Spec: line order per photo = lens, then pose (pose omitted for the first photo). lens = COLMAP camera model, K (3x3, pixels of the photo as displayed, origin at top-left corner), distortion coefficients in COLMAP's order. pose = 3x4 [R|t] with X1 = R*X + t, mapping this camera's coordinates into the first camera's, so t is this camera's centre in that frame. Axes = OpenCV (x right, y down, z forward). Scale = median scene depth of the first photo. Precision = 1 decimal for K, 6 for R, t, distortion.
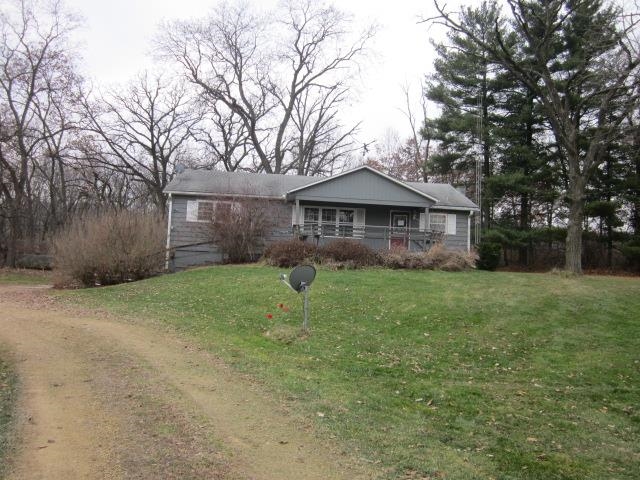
lens RADIAL K [[539.8, 0, 318.6], [0, 539.8, 241.6], [0, 0, 1]] dist [-0.026860, 0.016548]
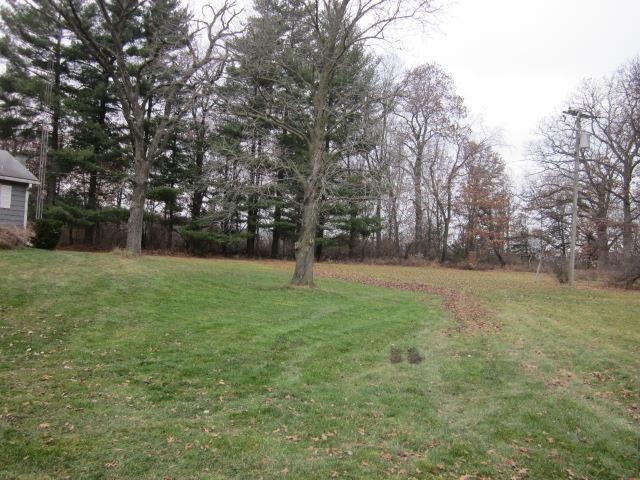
lens RADIAL K [[539.8, 0, 321.0], [0, 539.8, 238.8], [0, 0, 1]] dist [-0.026860, 0.016548]
pose [[0.731474, 0.032908, 0.681075, 0.024134], [-0.054844, 0.998438, 0.010660, -0.000179], [-0.679661, -0.045151, 0.732136, -0.005039]]
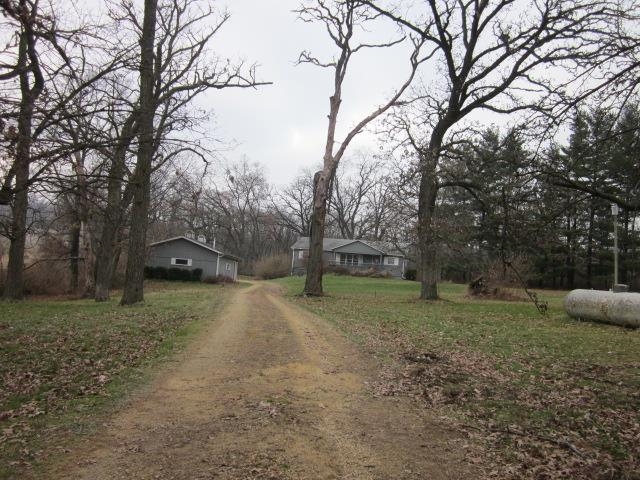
lens RADIAL K [[539.8, 0, 319.9], [0, 539.8, 240.6], [0, 0, 1]] dist [-0.026860, 0.016548]
pose [[0.948322, 0.013078, -0.317041, 0.637293], [-0.026185, 0.998968, -0.037116, -0.024176], [0.316228, 0.043500, 0.947685, -1.392317]]
